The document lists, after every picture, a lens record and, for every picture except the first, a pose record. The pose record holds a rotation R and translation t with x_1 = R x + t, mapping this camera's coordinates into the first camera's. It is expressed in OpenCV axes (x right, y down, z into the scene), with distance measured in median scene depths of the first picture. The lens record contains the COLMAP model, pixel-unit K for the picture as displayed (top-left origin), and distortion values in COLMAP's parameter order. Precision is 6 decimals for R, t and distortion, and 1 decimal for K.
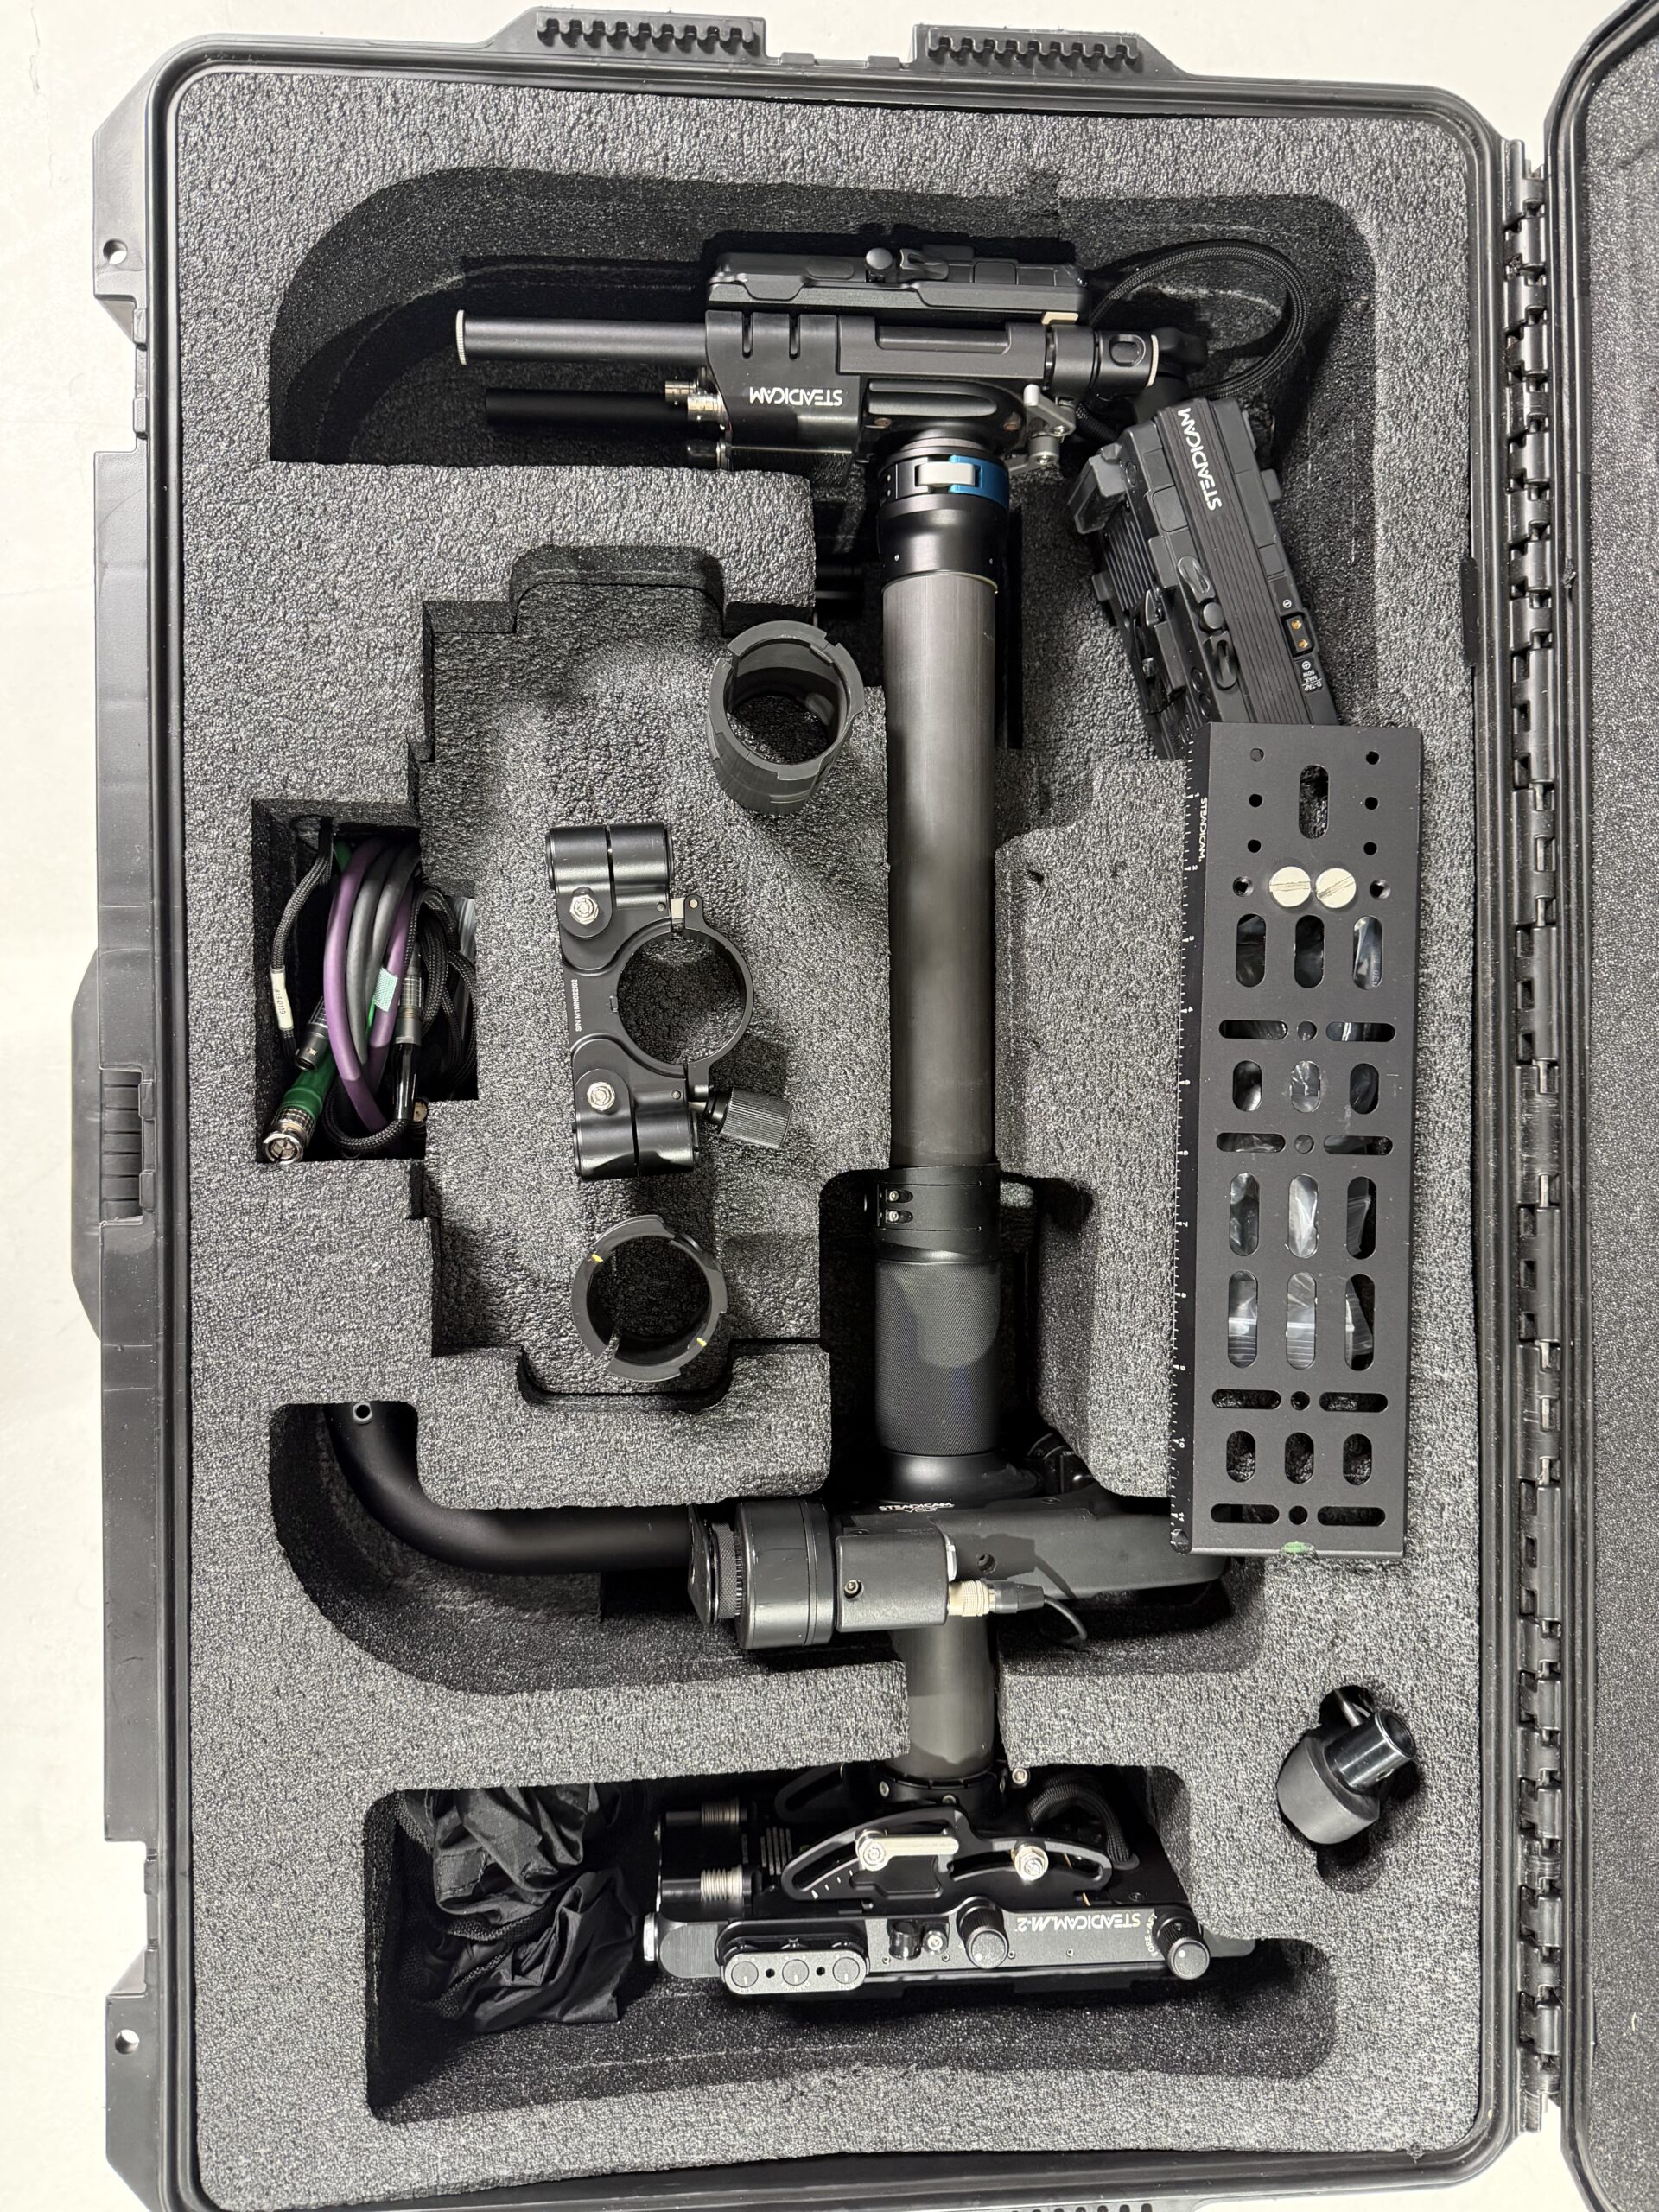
lens RADIAL K [[1544.4, 0, 829.5], [0, 1544.4, 1106.0], [0, 0, 1]] dist [-0.023402, 0.000699]
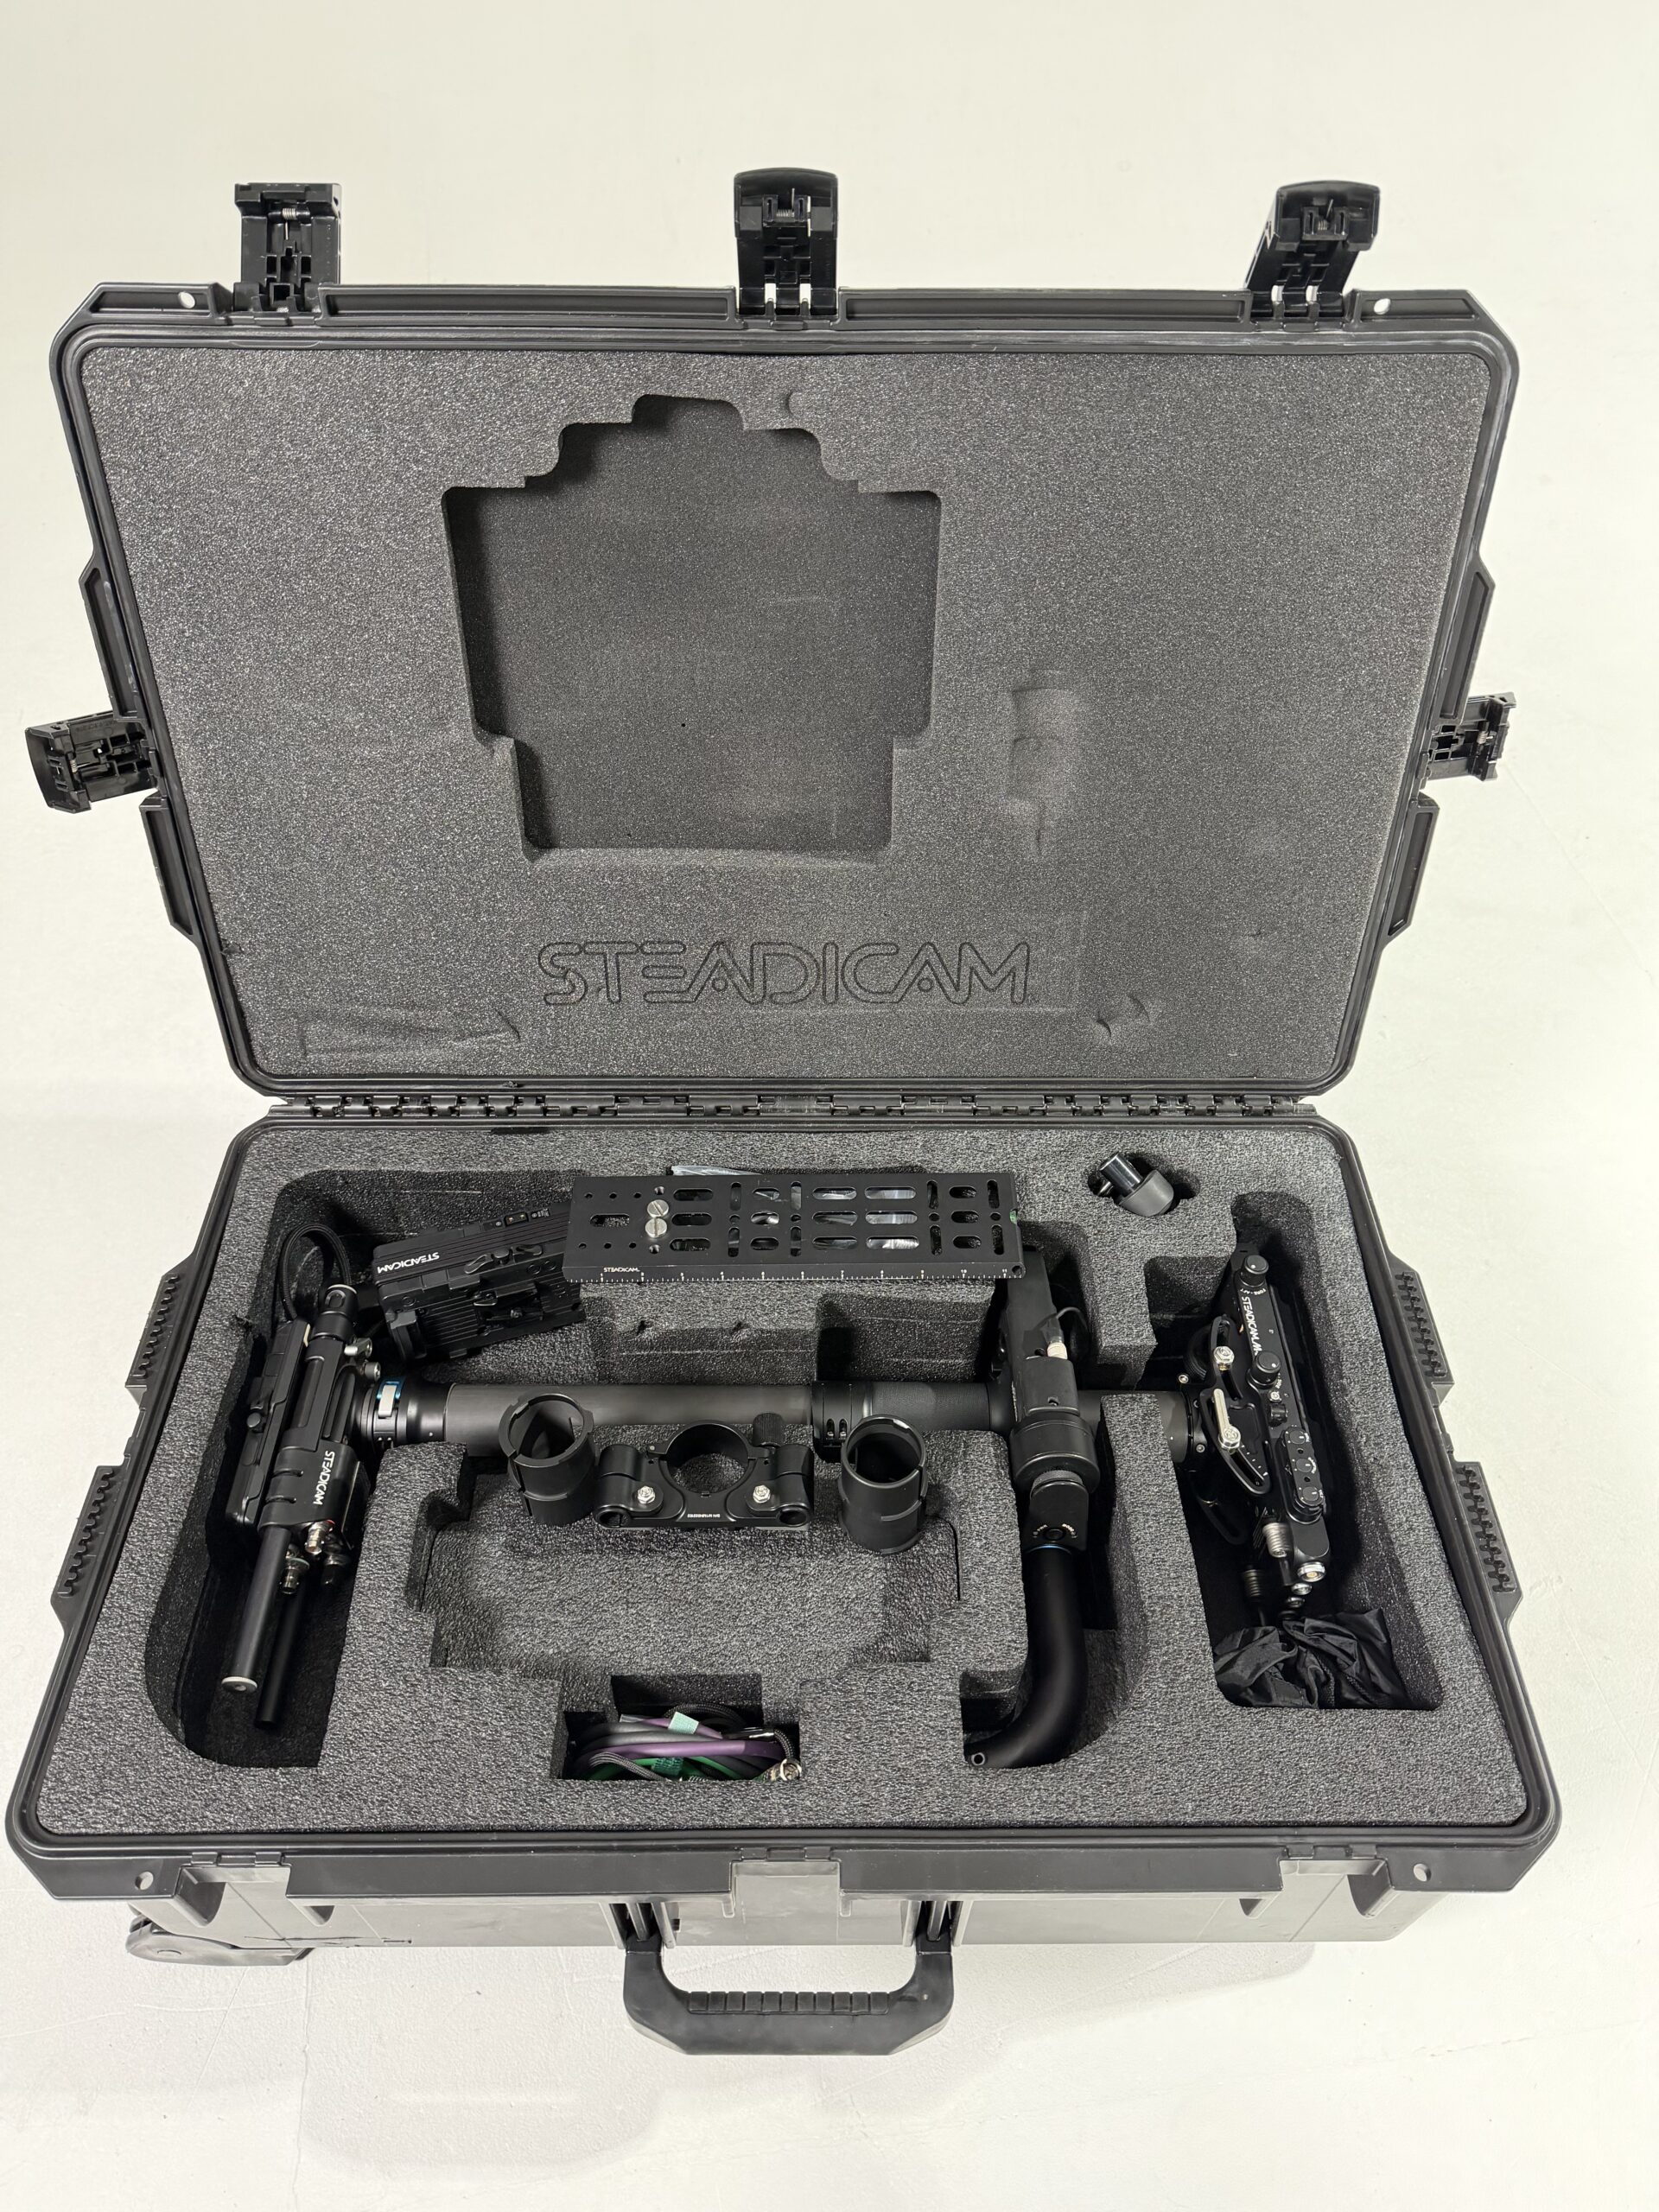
lens RADIAL K [[1526.0, 0, 829.5], [0, 1526.0, 1106.0], [0, 0, 1]] dist [0.141973, -0.312170]
pose [[0.000859, -0.783565, 0.621309, -0.741826], [0.999933, 0.007849, 0.008516, 0.045422], [-0.011550, 0.621260, 0.783519, -0.517134]]
